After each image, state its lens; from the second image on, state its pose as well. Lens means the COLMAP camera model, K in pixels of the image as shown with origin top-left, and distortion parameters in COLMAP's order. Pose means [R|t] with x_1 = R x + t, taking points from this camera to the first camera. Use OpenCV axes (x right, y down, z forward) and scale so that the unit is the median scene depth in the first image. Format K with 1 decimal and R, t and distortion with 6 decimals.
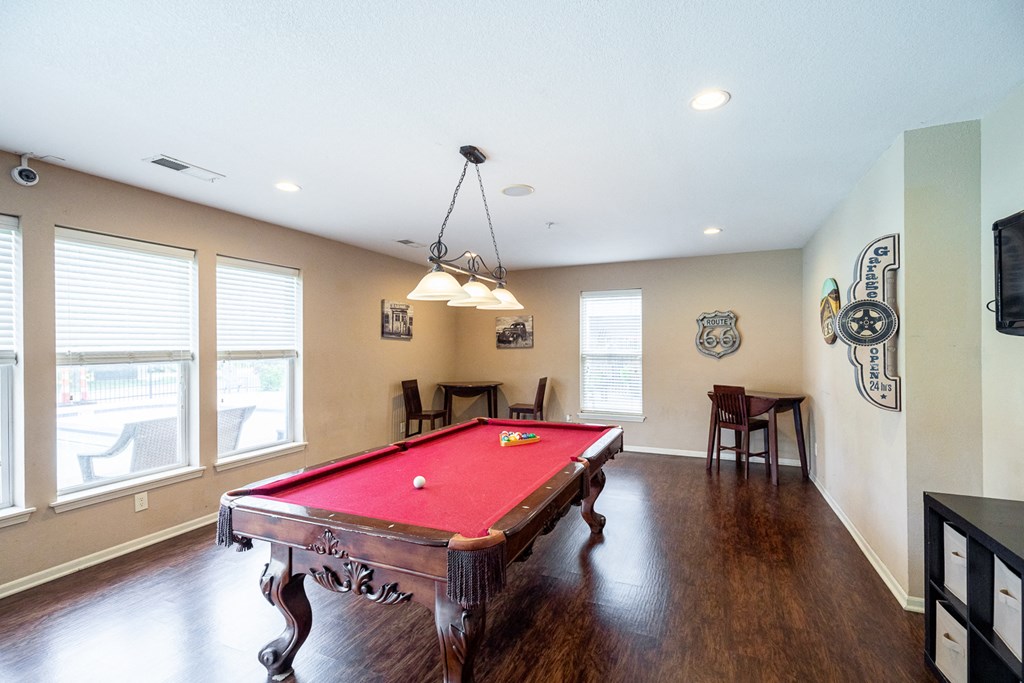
lens RADIAL K [[466.1, 0, 502.9], [0, 466.1, 346.2], [0, 0, 1]] dist [0.006554, -0.000221]
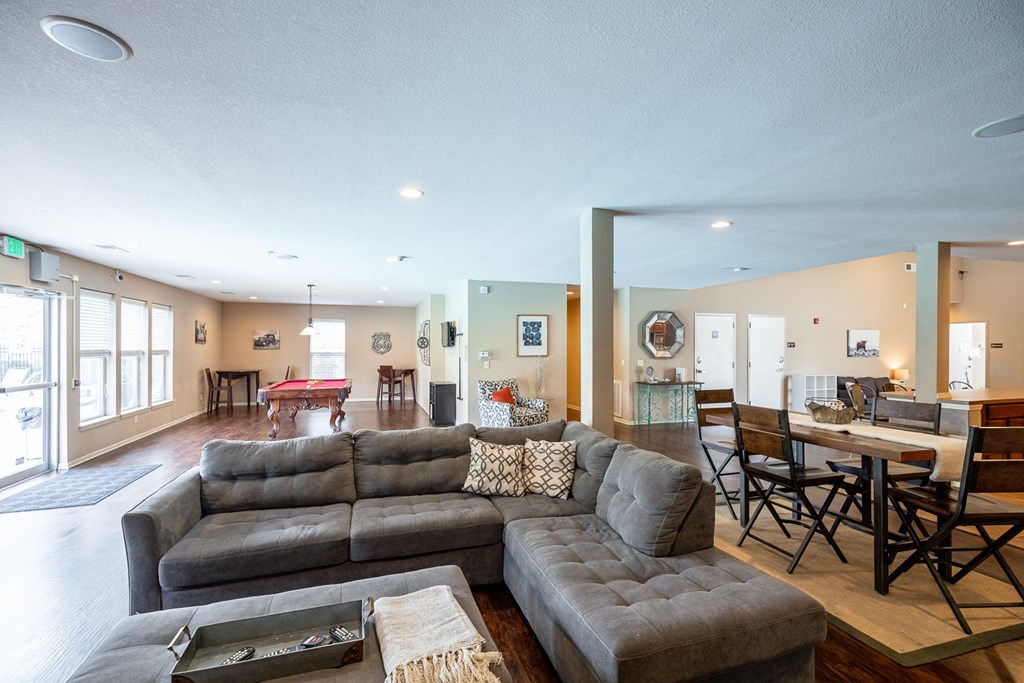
lens RADIAL K [[466.1, 0, 506.8], [0, 466.1, 346.2], [0, 0, 1]] dist [0.006554, -0.000221]
pose [[0.751199, 0.005717, 0.660051, -0.584963], [-0.004604, 0.999984, -0.003421, -0.006879], [-0.660059, -0.000469, 0.751213, -1.115480]]
